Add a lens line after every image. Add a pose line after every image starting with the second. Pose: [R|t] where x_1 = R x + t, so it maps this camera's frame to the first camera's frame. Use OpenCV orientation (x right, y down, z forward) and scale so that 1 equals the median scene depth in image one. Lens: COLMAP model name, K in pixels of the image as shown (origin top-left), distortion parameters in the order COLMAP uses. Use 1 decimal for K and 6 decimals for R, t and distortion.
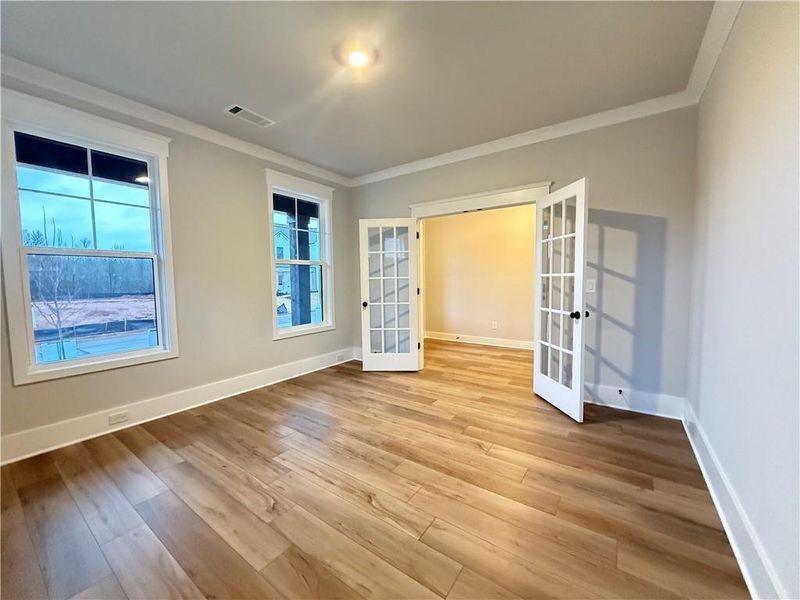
lens RADIAL K [[317.3, 0, 398.7], [0, 317.3, 299.8], [0, 0, 1]] dist [0.000591, -0.000102]
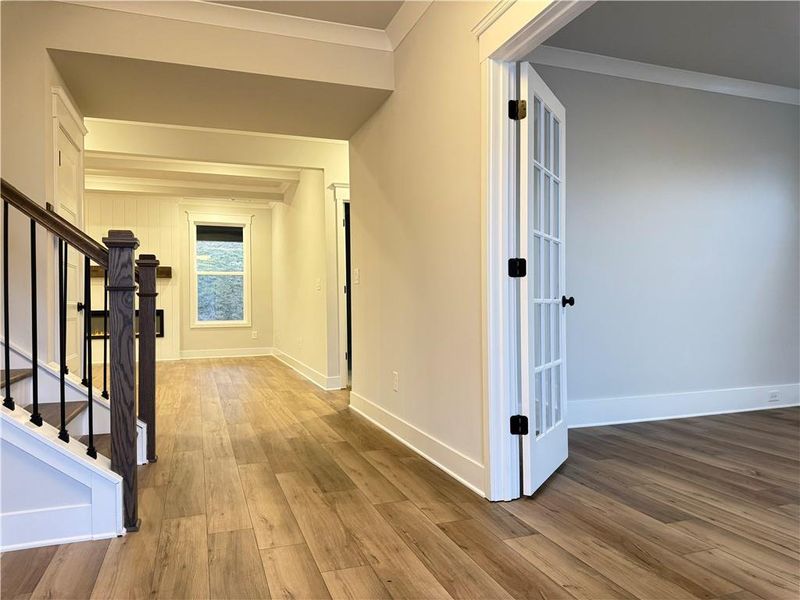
lens RADIAL K [[556.7, 0, 400.0], [0, 556.7, 300.0], [0, 0, 1]] dist [0.084061, -0.099871]
pose [[-0.821927, 0.020558, 0.569221, 0.178071], [0.053138, 0.997758, 0.040693, -0.023138], [-0.567108, 0.063694, -0.821177, 2.369959]]
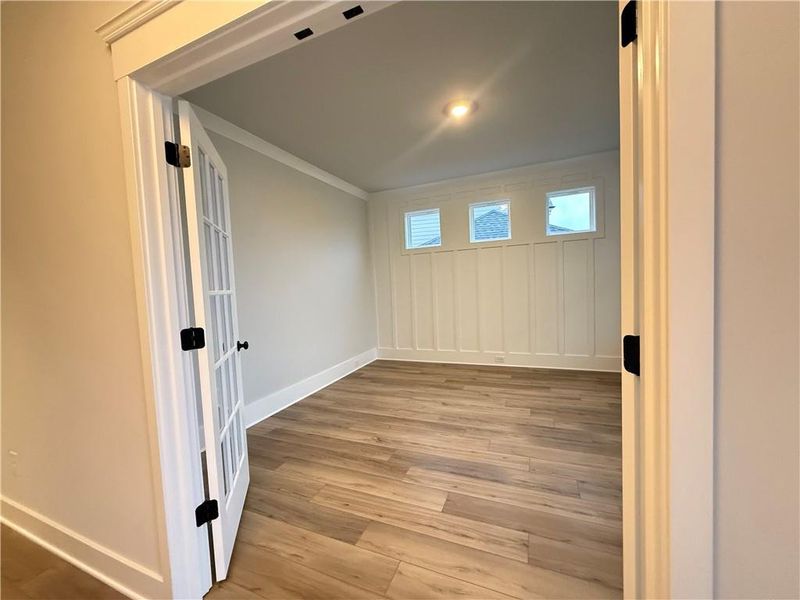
lens RADIAL K [[317.3, 0, 398.7], [0, 317.3, 299.8], [0, 0, 1]] dist [0.000591, -0.000102]
pose [[-0.974590, 0.069926, -0.212801, 0.374097], [0.045777, 0.992151, 0.116369, -0.139578], [0.219268, 0.103671, -0.970141, 1.943244]]
